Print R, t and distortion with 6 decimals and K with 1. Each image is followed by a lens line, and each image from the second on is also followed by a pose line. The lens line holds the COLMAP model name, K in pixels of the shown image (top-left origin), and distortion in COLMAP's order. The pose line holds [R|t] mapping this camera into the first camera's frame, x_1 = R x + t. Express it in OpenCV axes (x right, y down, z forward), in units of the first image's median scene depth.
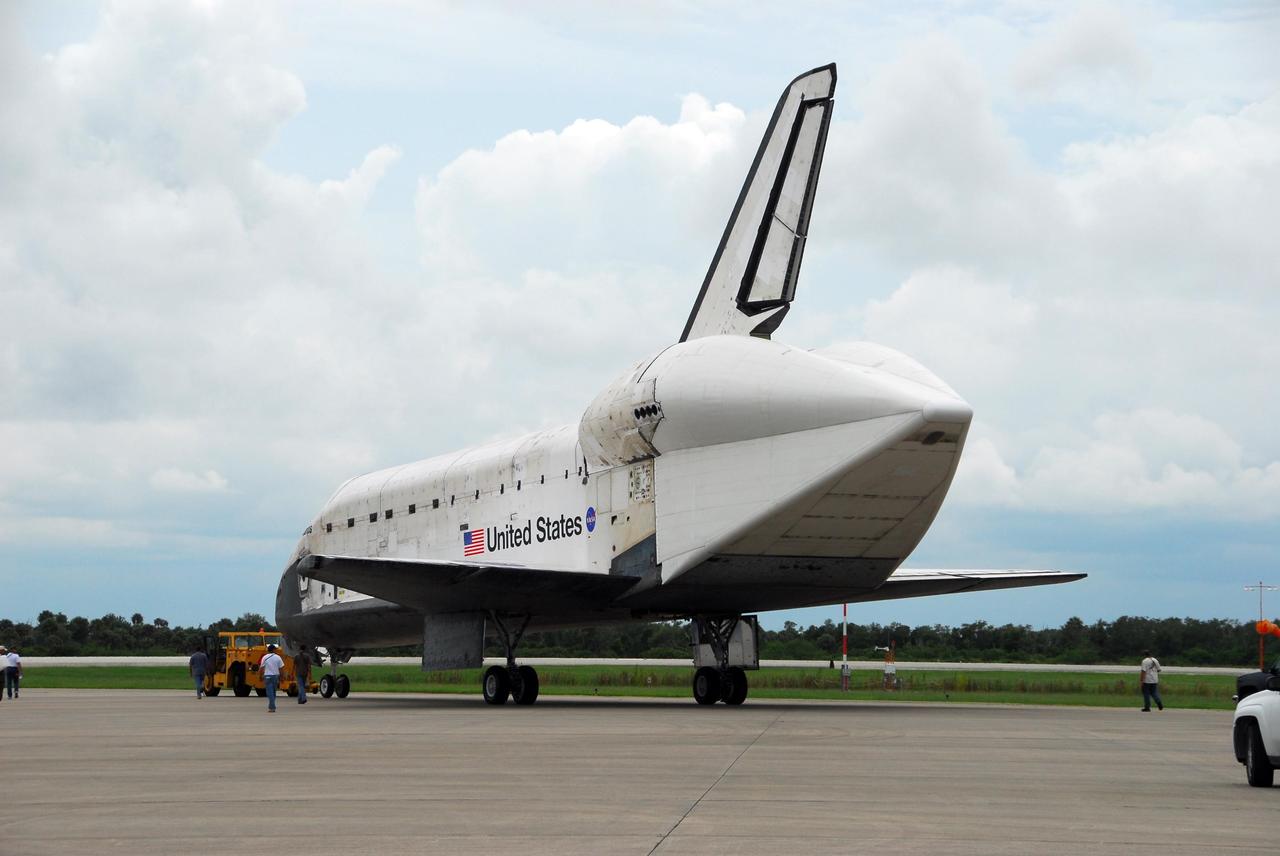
lens RADIAL K [[4492.4, 0, 640.0], [0, 4492.4, 428.0], [0, 0, 1]] dist [0.842392, 0.514097]
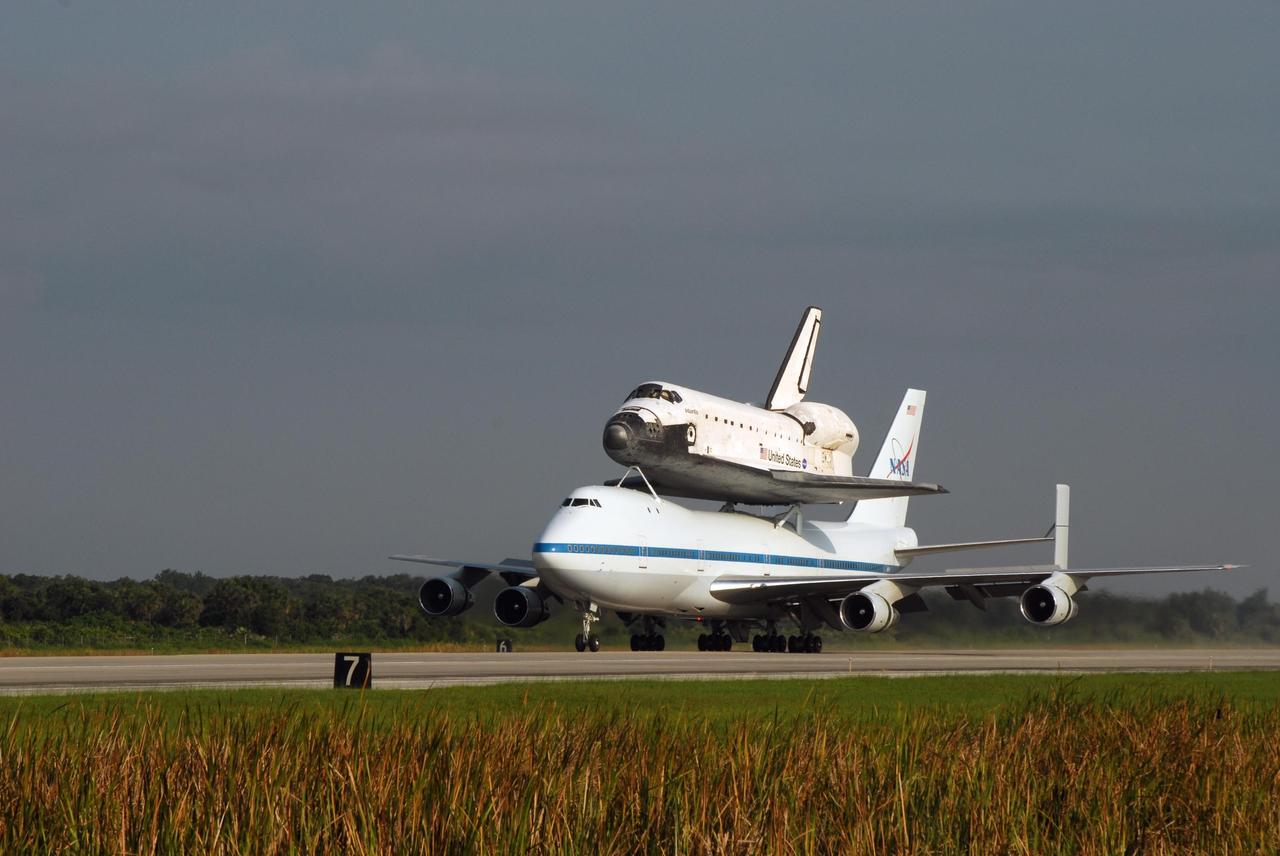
lens RADIAL K [[4492.4, 0, 640.0], [0, 4492.4, 428.0], [0, 0, 1]] dist [0.842392, 0.514097]
pose [[-0.637352, 0.063352, 0.767964, -1.754956], [-0.113051, 0.978143, -0.174514, 0.420113], [-0.762235, -0.198046, -0.616259, 2.507731]]
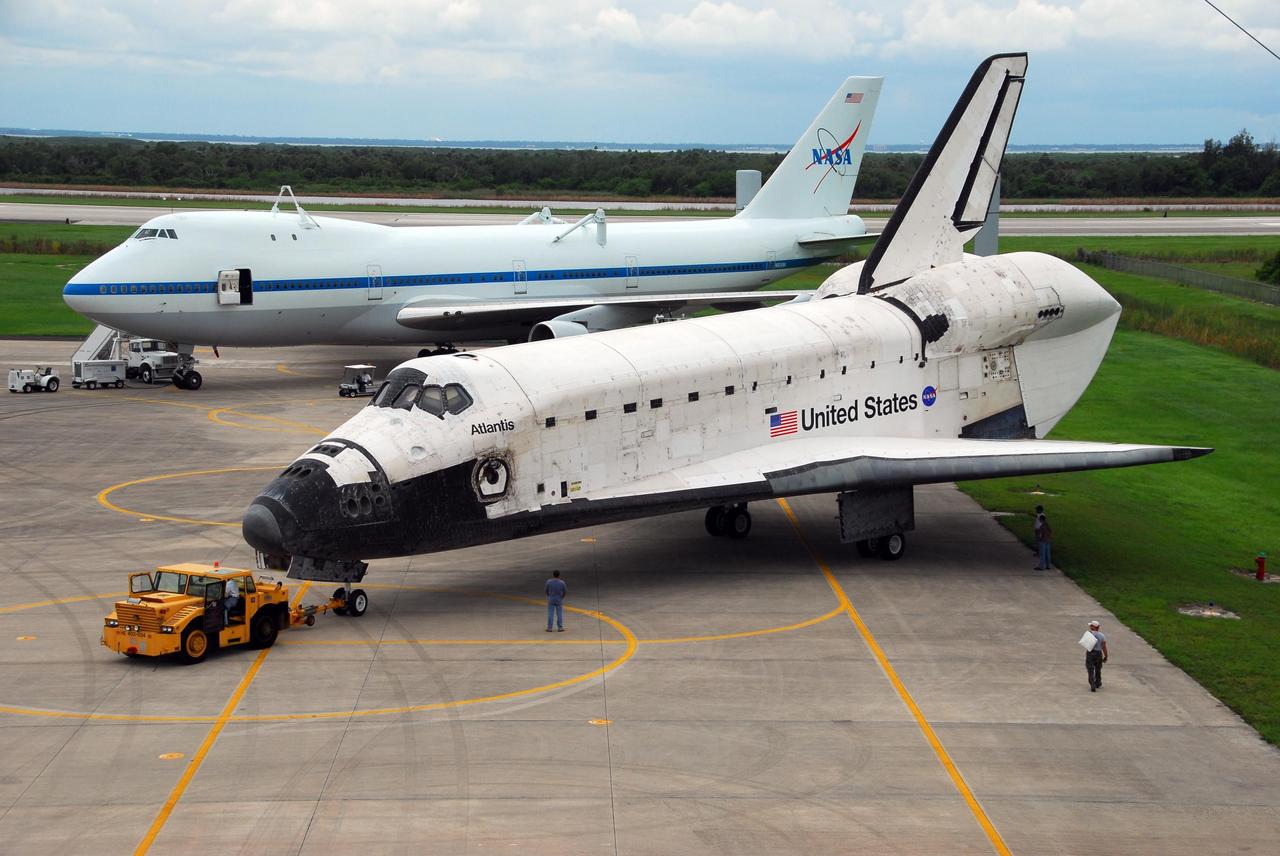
lens RADIAL K [[2354.9, 0, 639.3], [0, 2354.9, 405.3], [0, 0, 1]] dist [0.302964, 0.254331]
pose [[-0.294270, -0.104486, 0.949994, -0.596788], [-0.069515, 0.993713, 0.087762, -0.028025], [-0.953191, -0.040213, -0.299683, 1.263238]]
